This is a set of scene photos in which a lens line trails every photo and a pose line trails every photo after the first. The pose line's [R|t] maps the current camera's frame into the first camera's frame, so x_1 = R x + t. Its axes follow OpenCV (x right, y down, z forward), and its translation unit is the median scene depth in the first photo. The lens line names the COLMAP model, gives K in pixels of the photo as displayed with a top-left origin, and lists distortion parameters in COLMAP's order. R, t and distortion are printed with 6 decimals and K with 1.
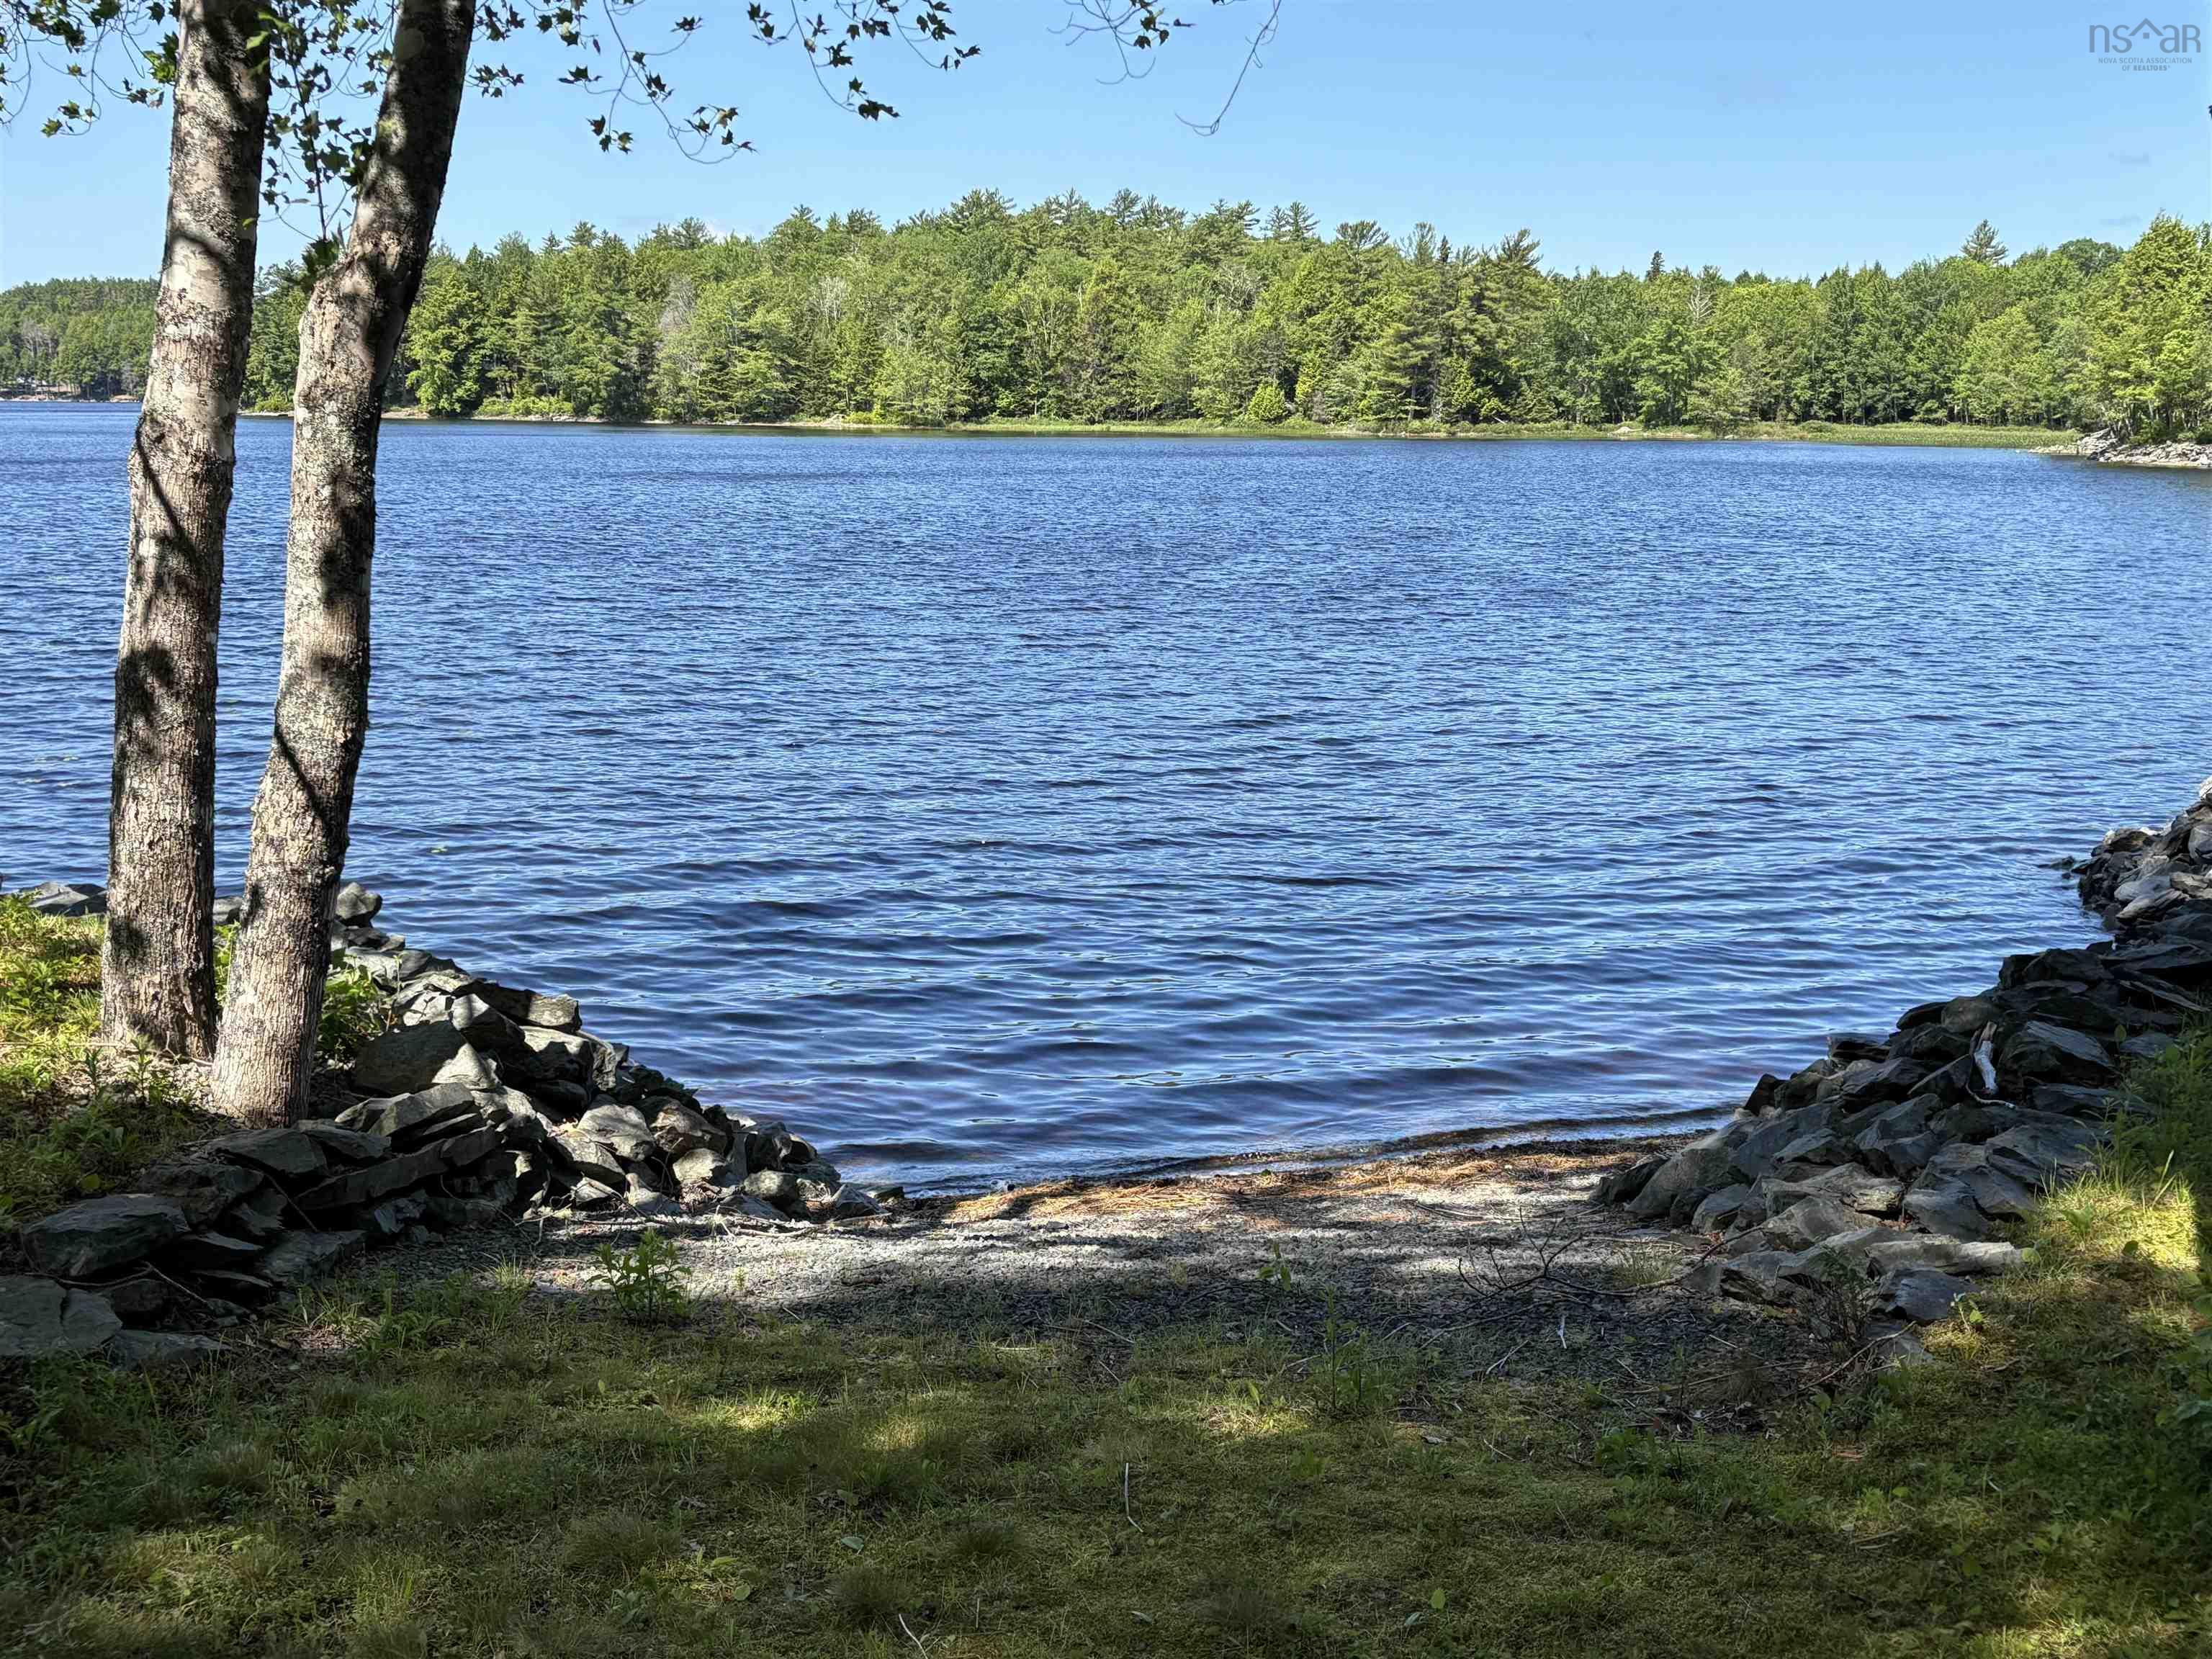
lens RADIAL K [[2434.7, 0, 1101.1], [0, 2434.7, 869.2], [0, 0, 1]] dist [0.005314, 0.000000]
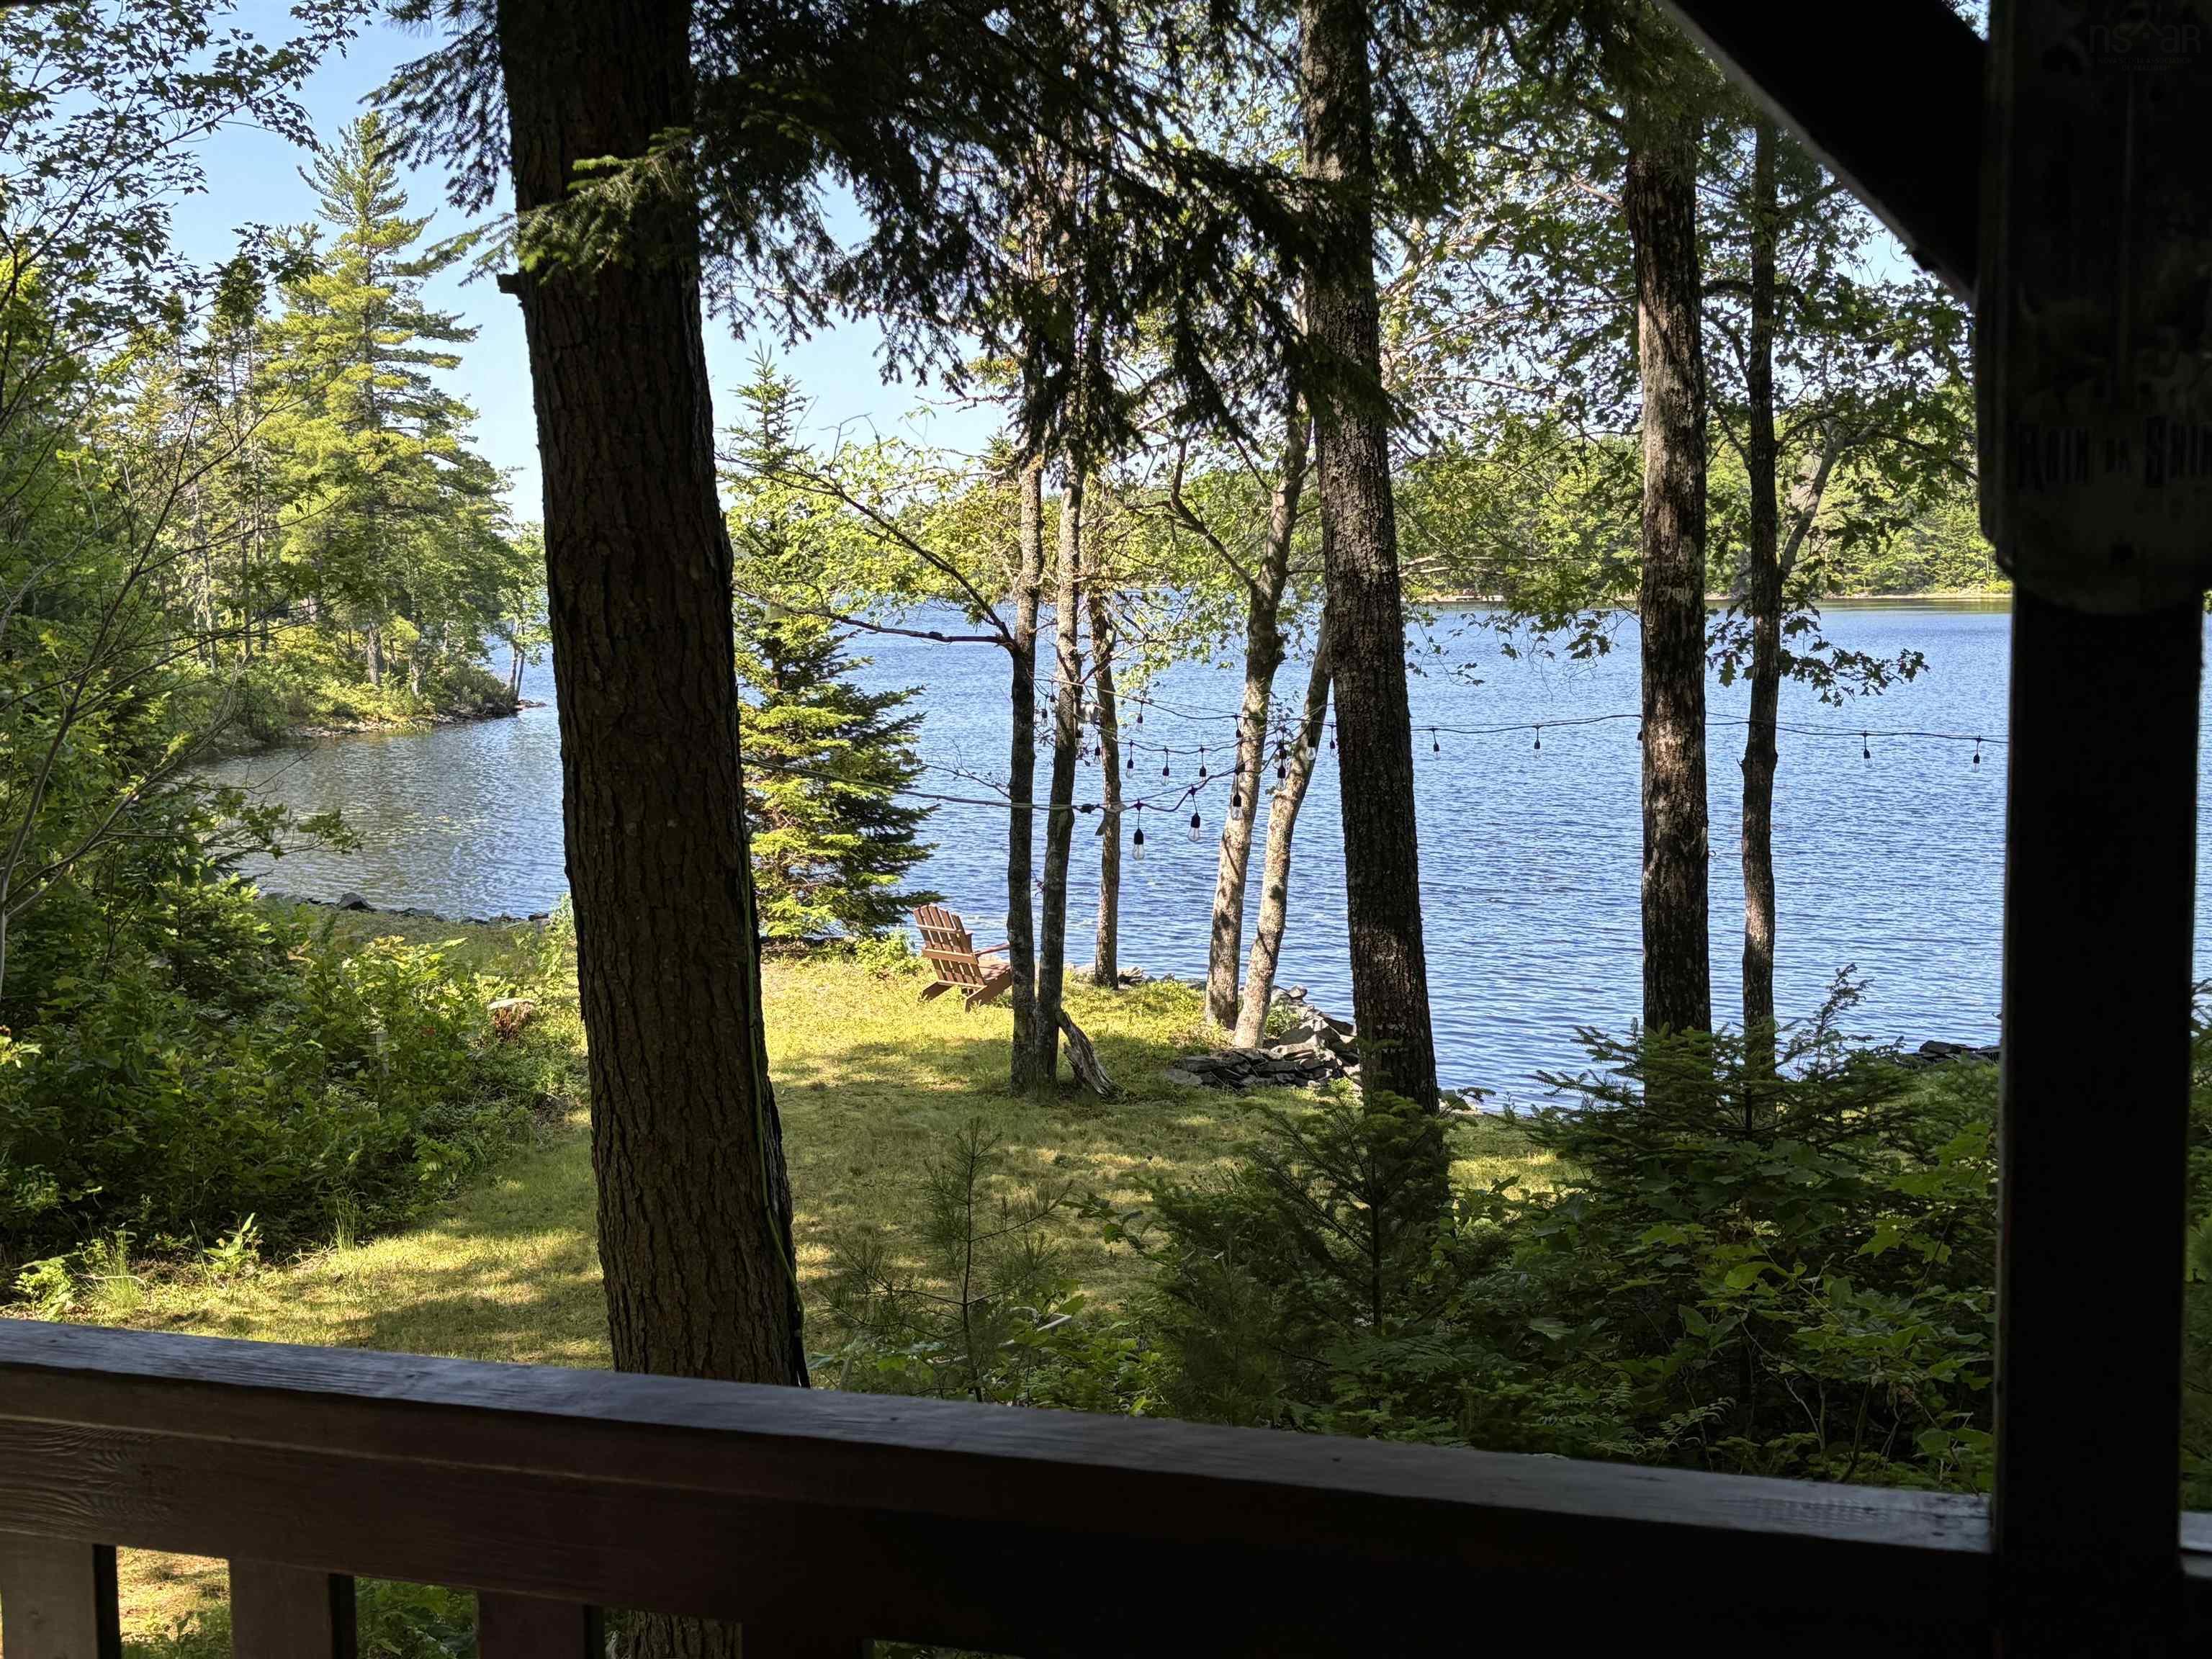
lens RADIAL K [[2530.9, 0, 1124.3], [0, 2530.9, 846.1], [0, 0, 1]] dist [0.028559, 0.000000]
pose [[0.905495, 0.024748, -0.423635, 0.910337], [-0.058279, 0.996091, -0.066378, 0.067412], [0.420337, 0.084794, 0.903397, -2.095879]]
